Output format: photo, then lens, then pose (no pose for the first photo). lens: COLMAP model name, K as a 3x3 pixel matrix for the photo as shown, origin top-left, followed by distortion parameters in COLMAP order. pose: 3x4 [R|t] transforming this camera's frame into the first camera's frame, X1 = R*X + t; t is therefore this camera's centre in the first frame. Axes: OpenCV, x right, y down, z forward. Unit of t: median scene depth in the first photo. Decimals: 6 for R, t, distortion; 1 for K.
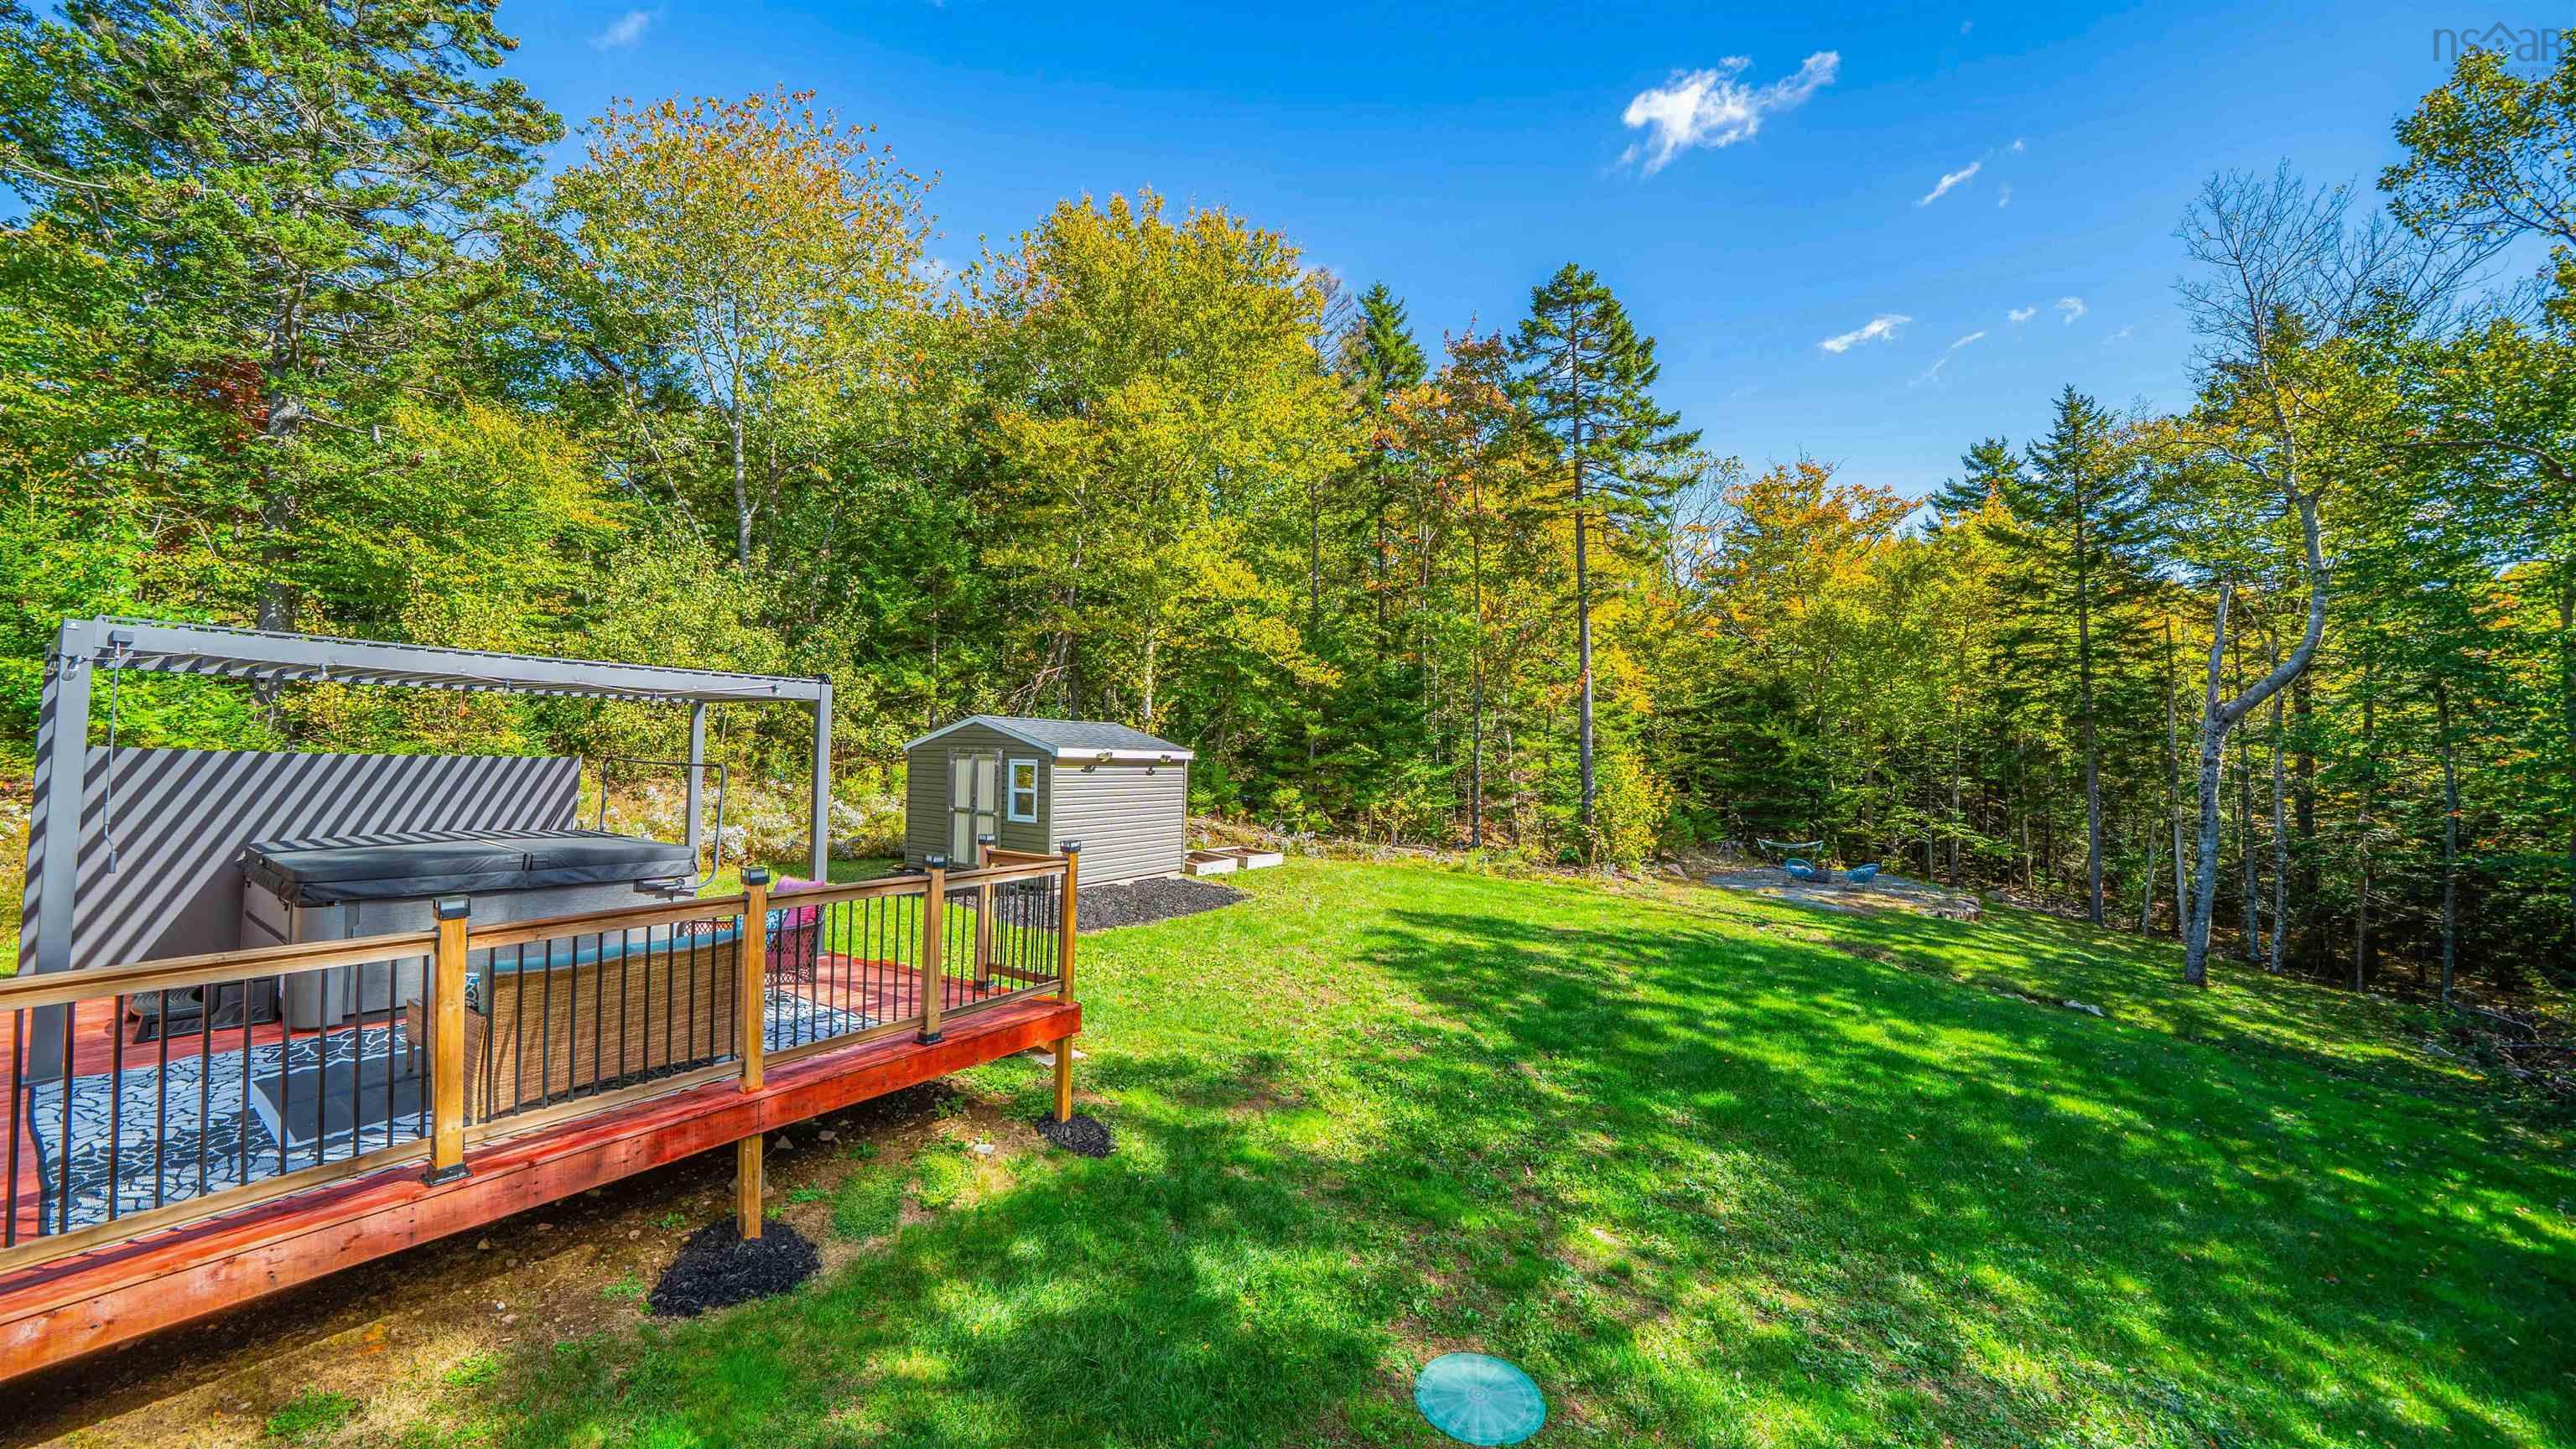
lens RADIAL K [[895.3, 0, 1288.0], [0, 895.3, 724.5], [0, 0, 1]] dist [-0.018234, 0.000030]
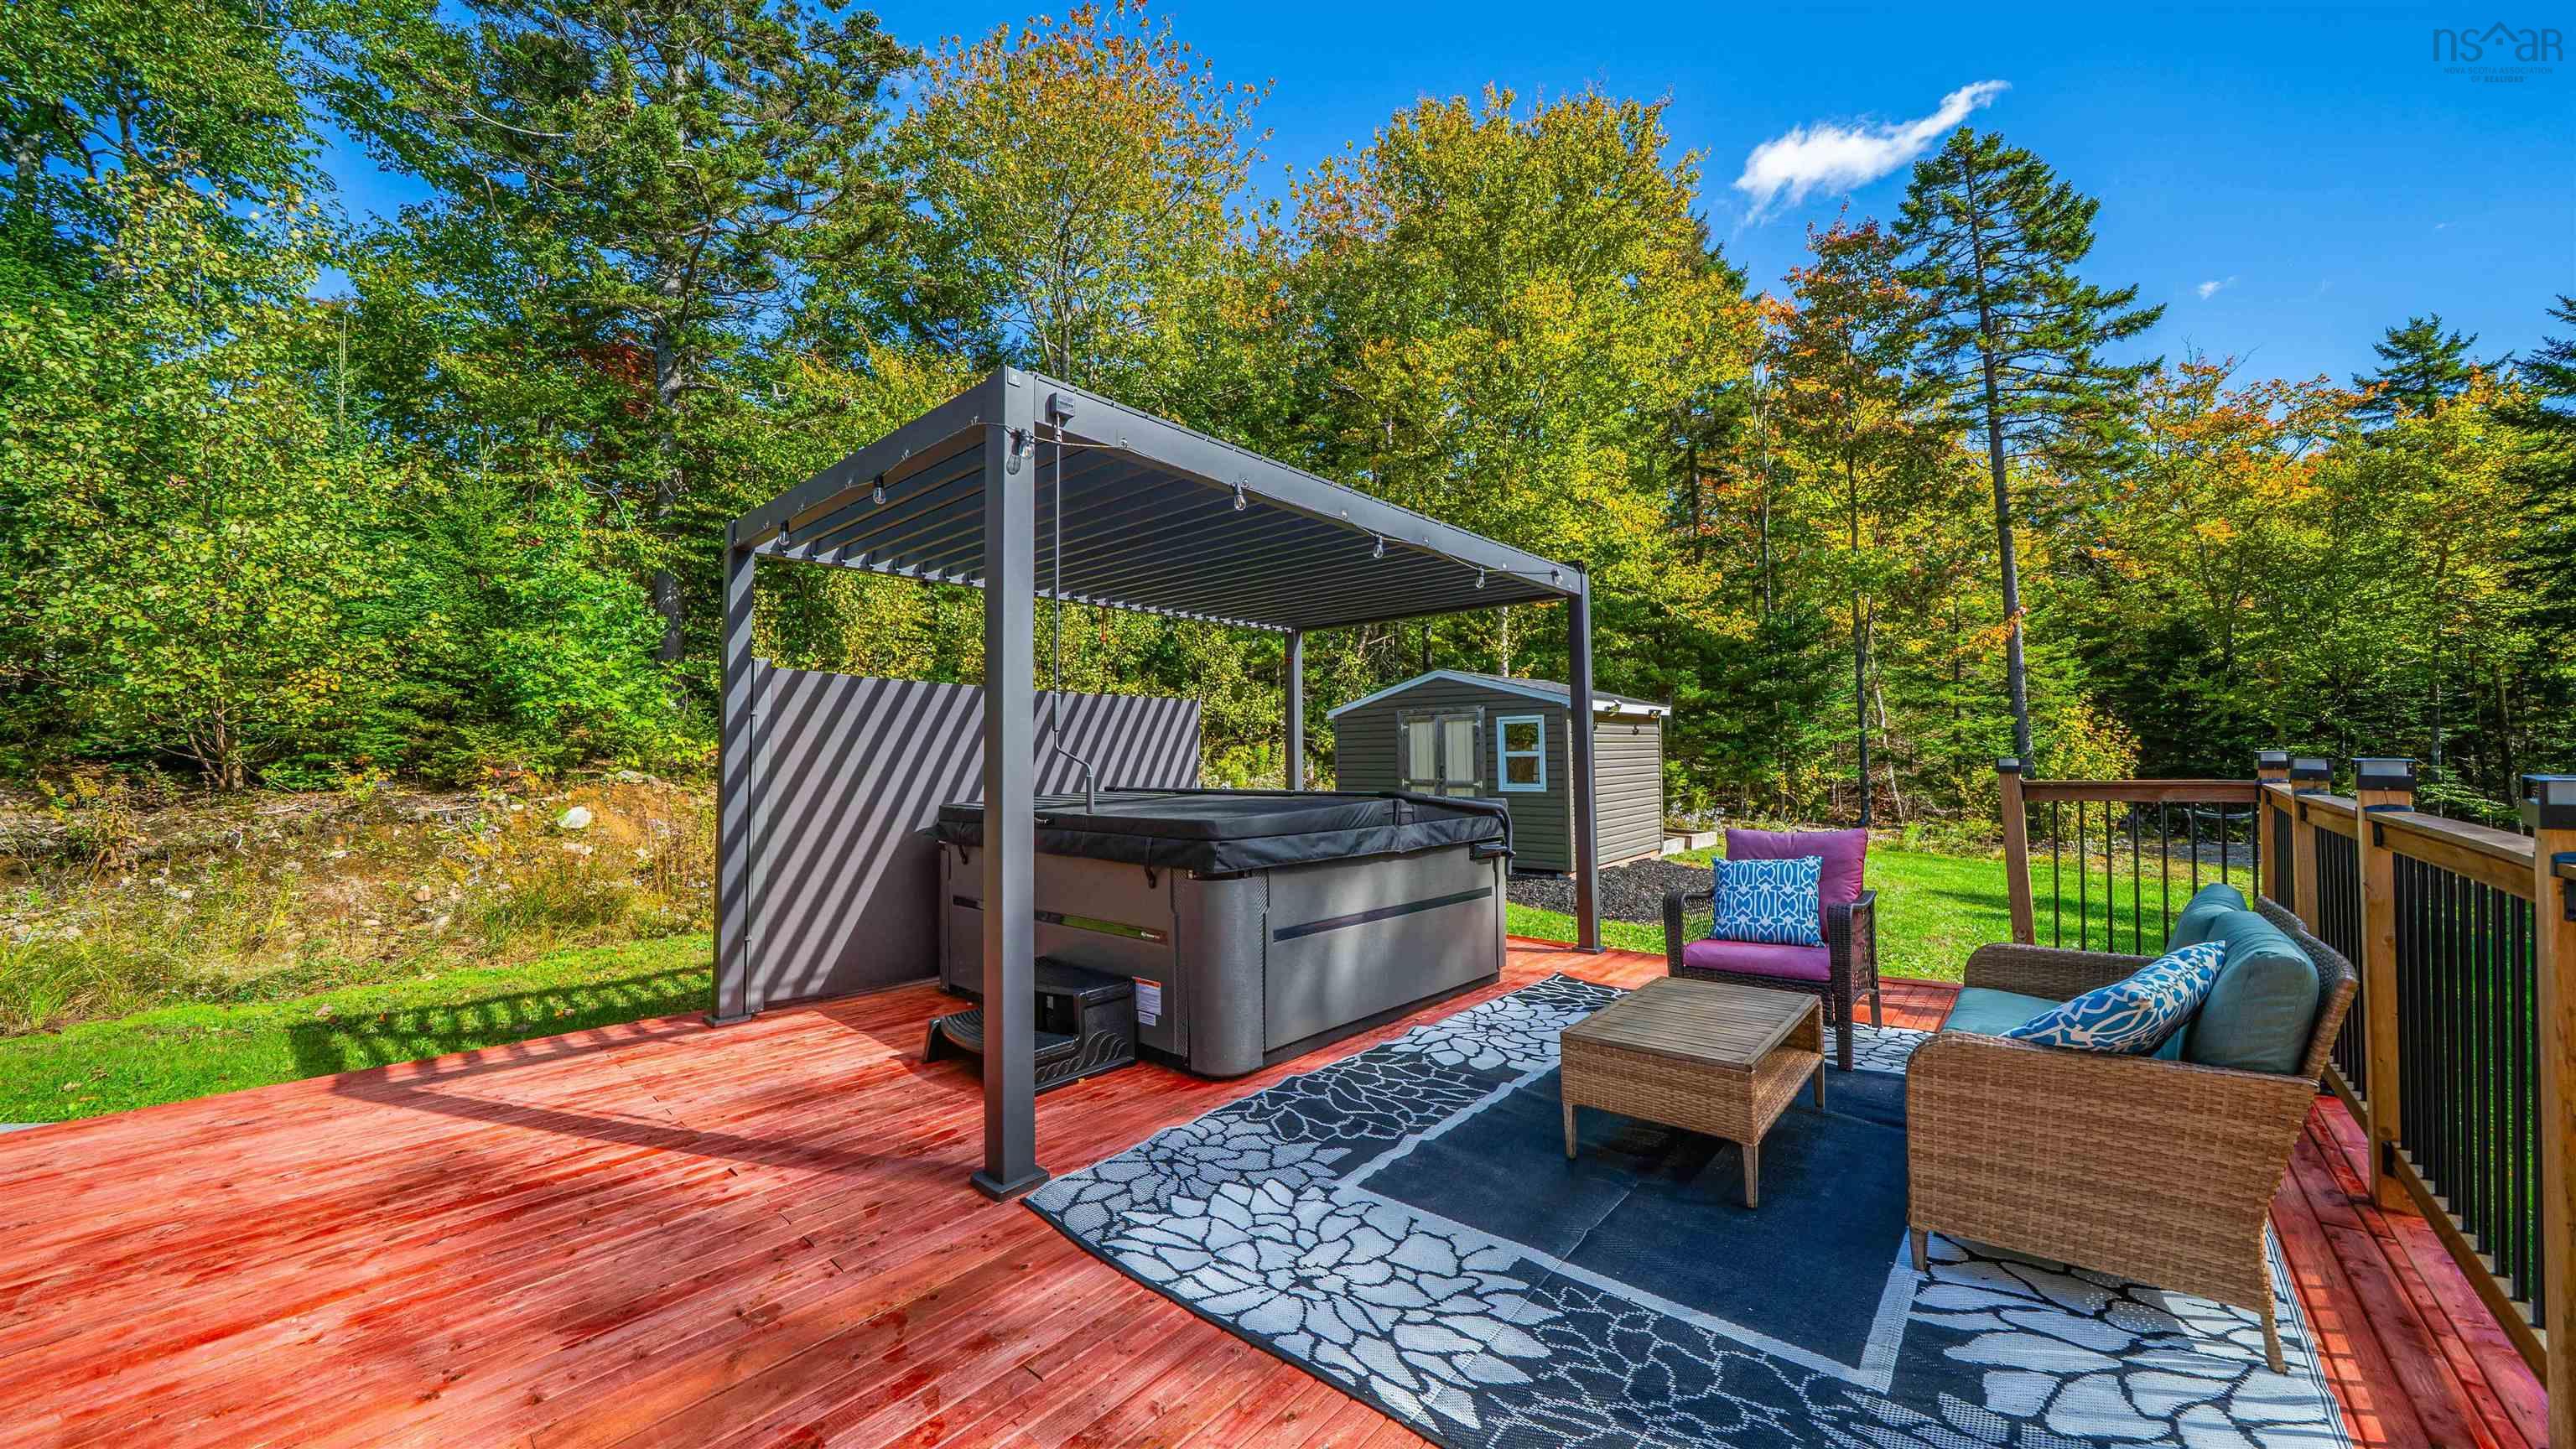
lens RADIAL K [[894.9, 0, 1282.7], [0, 894.9, 731.1], [0, 0, 1]] dist [-0.022216, 0.000081]
pose [[0.989690, -0.038557, -0.137937, -0.241571], [0.039435, 0.999216, 0.003638, 0.025029], [0.137689, -0.009040, 0.990434, 0.092292]]
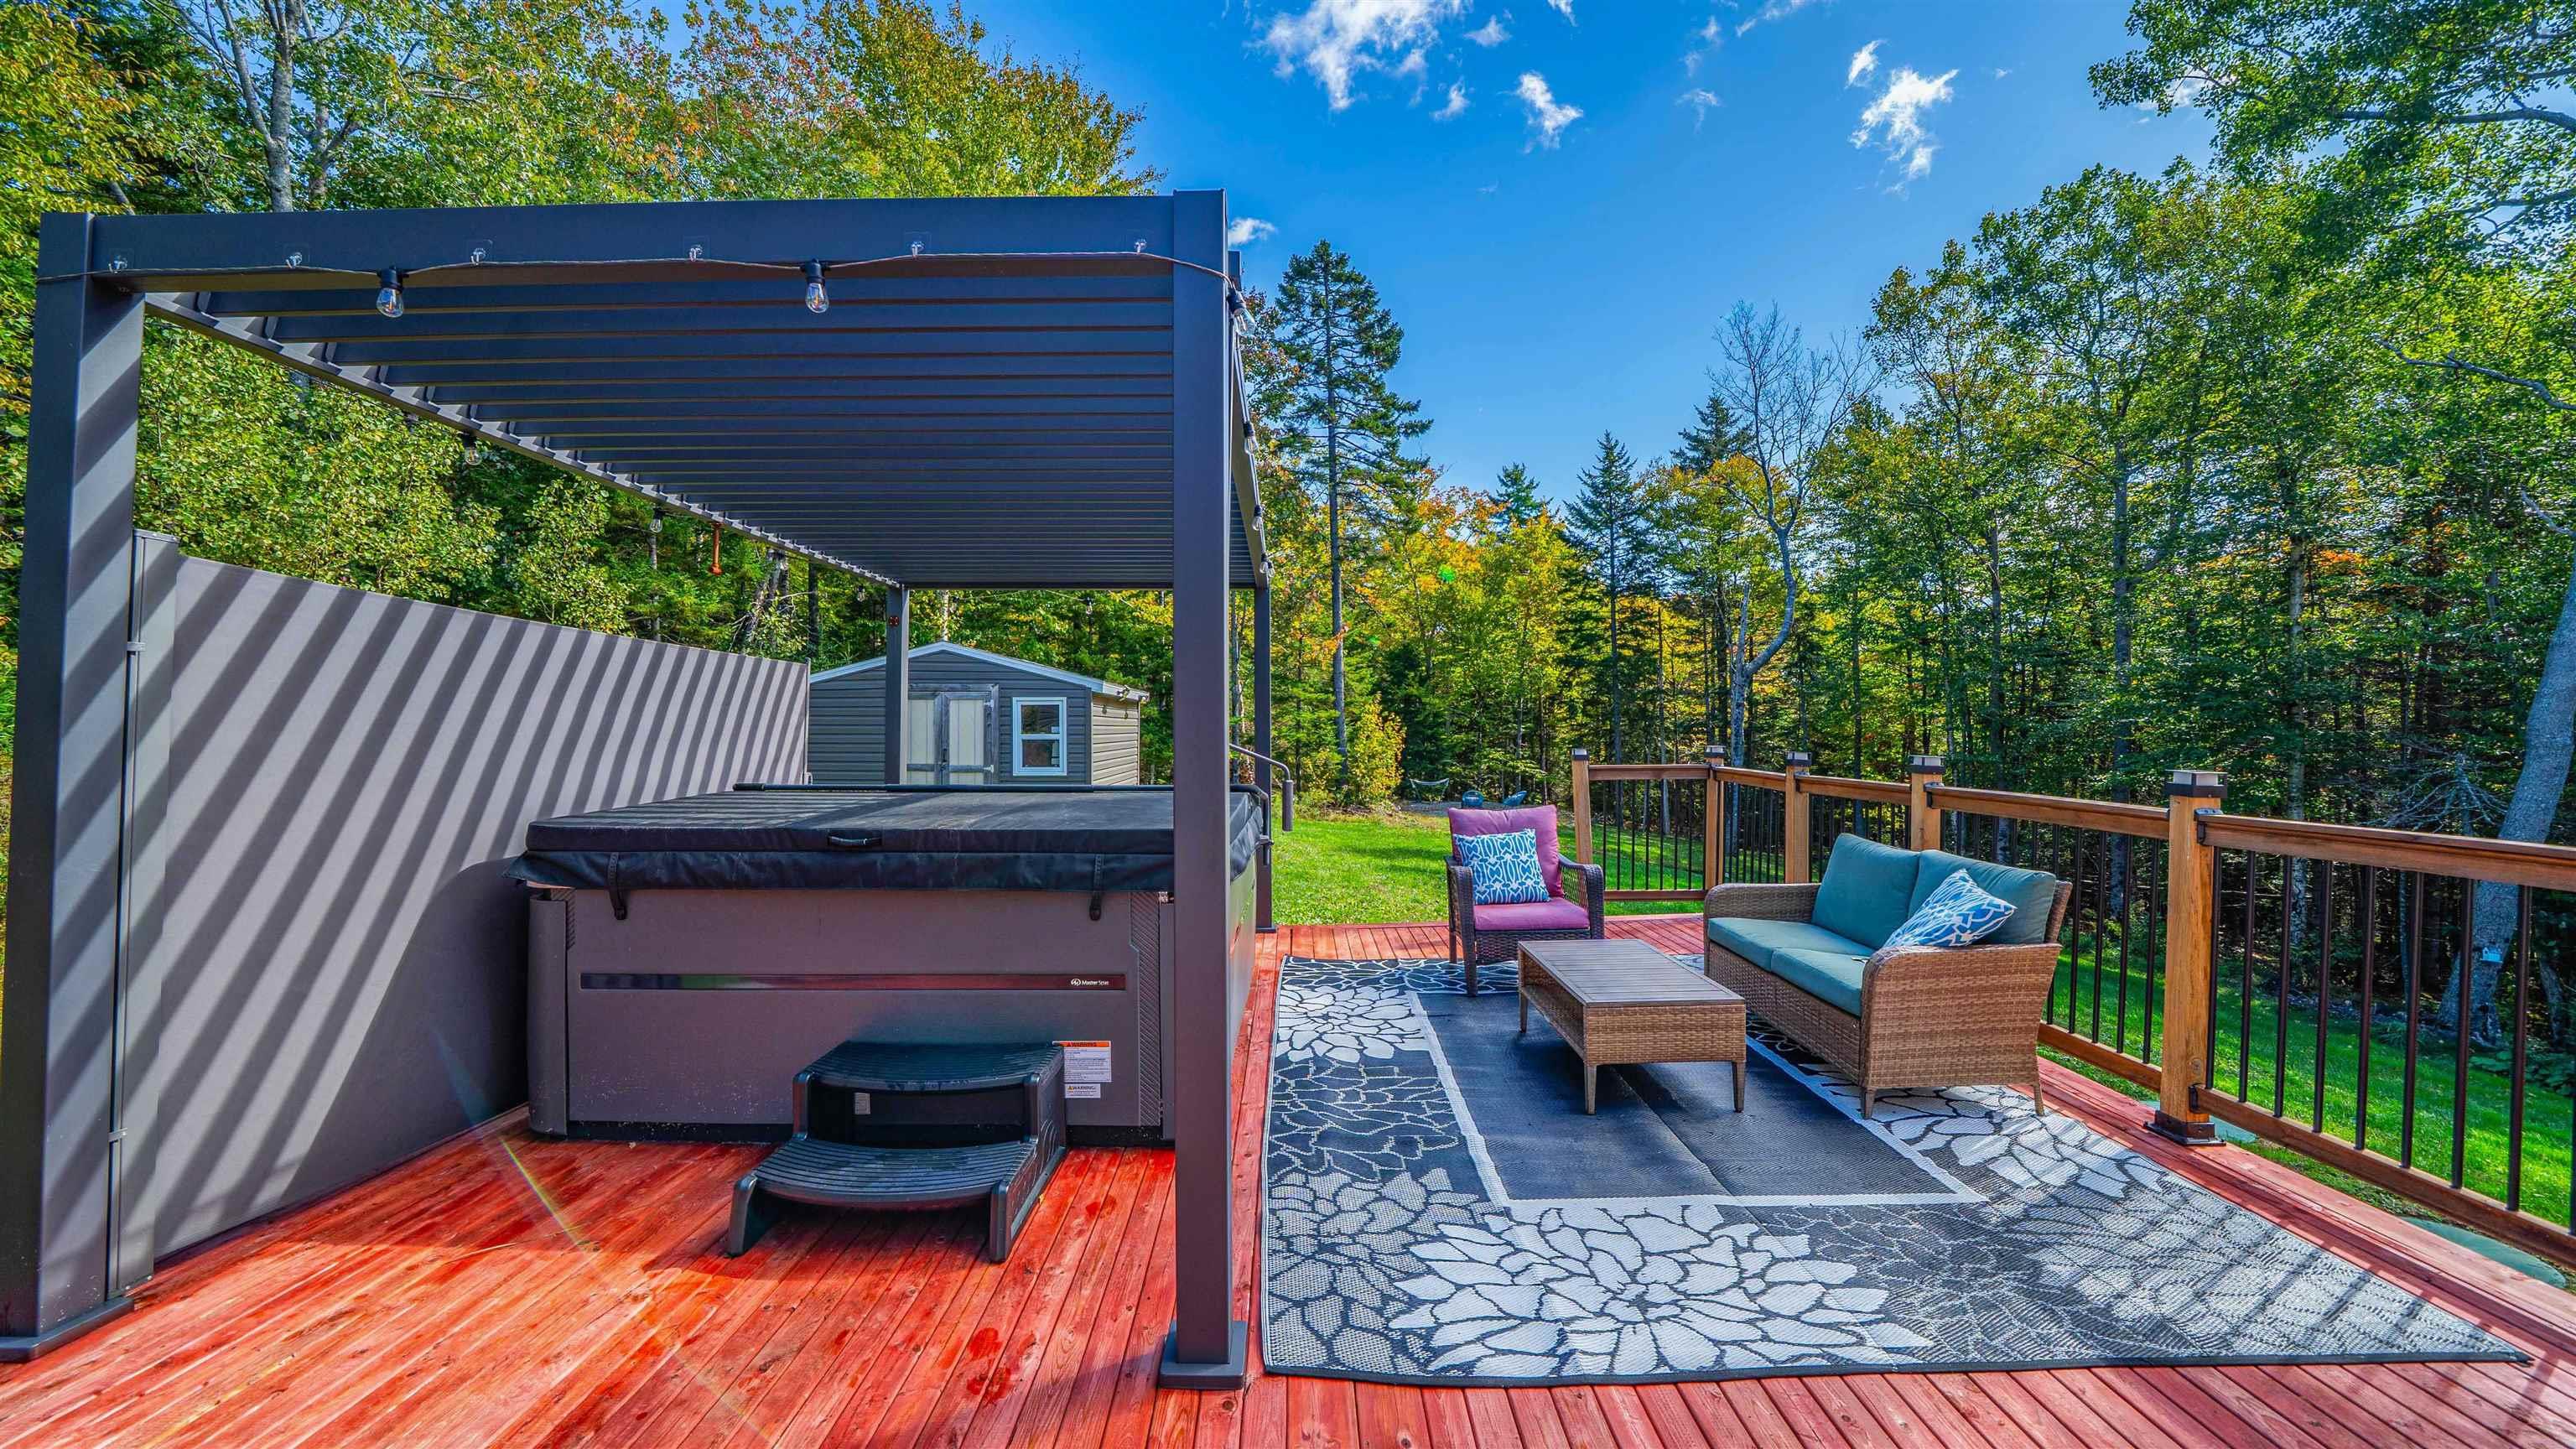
lens RADIAL K [[894.9, 0, 1282.7], [0, 894.9, 731.1], [0, 0, 1]] dist [-0.022216, 0.000081]
pose [[0.836323, -0.020503, 0.547853, -0.332923], [-0.002420, 0.999153, 0.041086, 0.021739], [-0.548231, -0.035687, 0.835565, 0.131810]]
